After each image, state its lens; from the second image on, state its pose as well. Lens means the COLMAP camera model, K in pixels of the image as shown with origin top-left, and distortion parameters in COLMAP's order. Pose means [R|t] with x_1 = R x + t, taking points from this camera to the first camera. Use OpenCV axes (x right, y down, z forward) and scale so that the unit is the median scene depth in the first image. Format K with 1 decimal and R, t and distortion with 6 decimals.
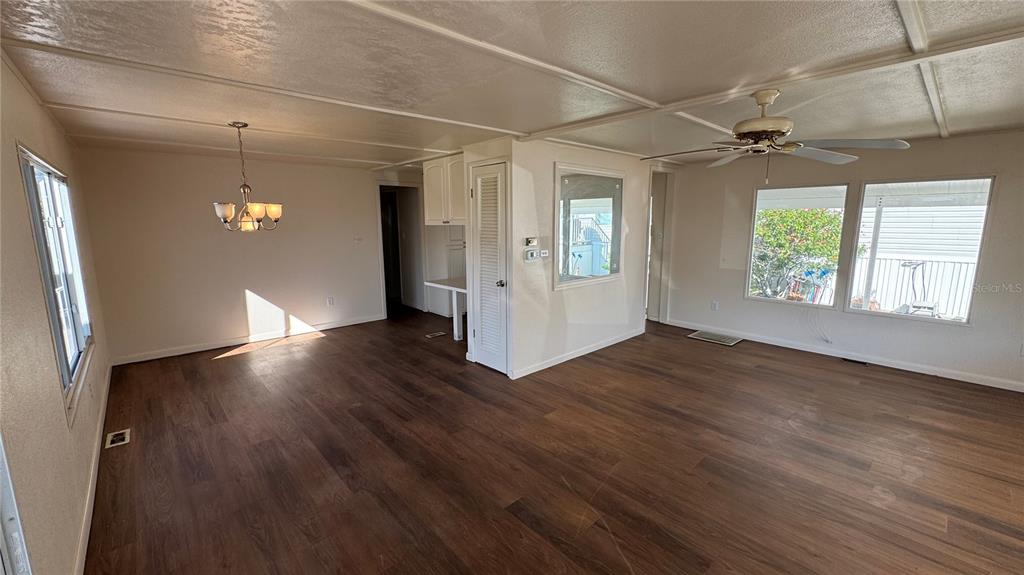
lens RADIAL K [[411.1, 0, 512.0], [0, 411.1, 287.5], [0, 0, 1]] dist [-0.001051, 0.000103]
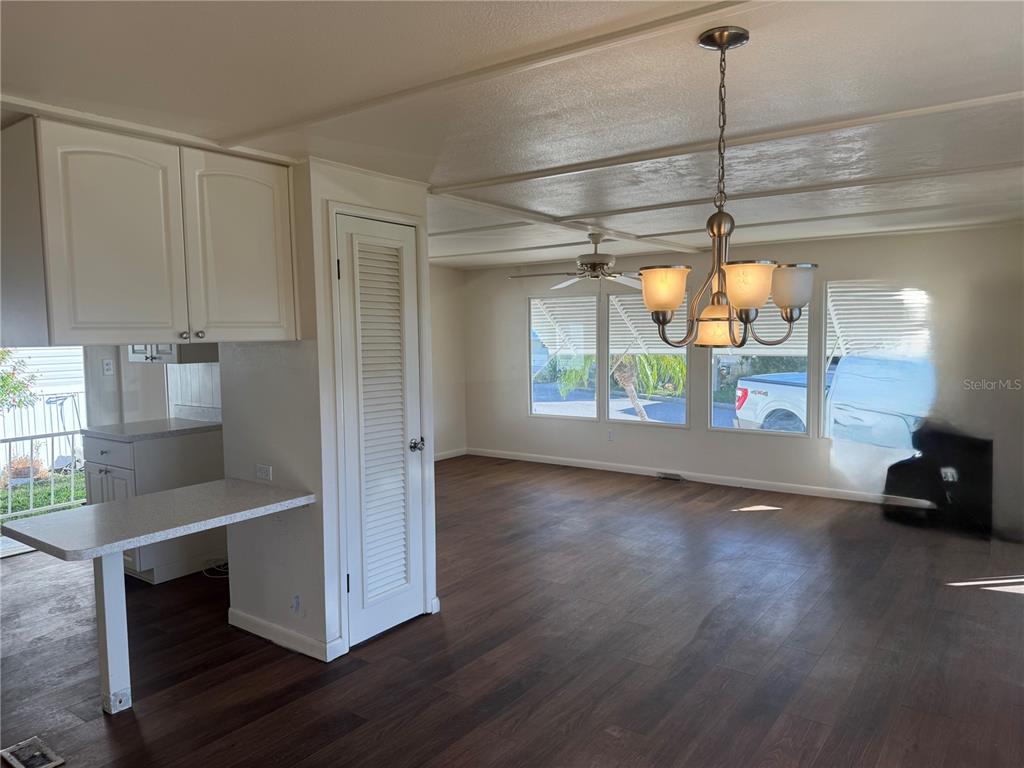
lens RADIAL K [[705.1, 0, 512.0], [0, 705.1, 384.0], [0, 0, 1]] dist [0.000354, -0.000046]
pose [[-0.193405, -0.063525, 0.979060, -0.922227], [0.172432, 0.980168, 0.097659, -0.151611], [-0.965848, 0.187709, -0.178616, 1.007491]]
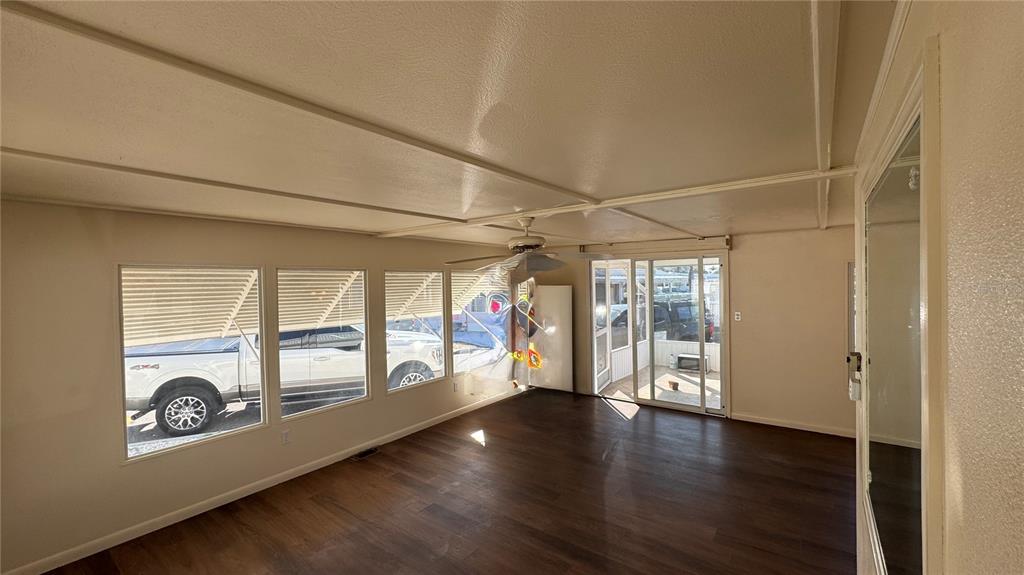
lens RADIAL K [[411.1, 0, 512.0], [0, 411.1, 287.5], [0, 0, 1]] dist [-0.001051, 0.000103]
pose [[-0.983226, 0.023483, -0.180872, 0.525901], [-0.007506, 0.985627, 0.168768, -0.269684], [0.182235, 0.167295, -0.968918, 1.352588]]
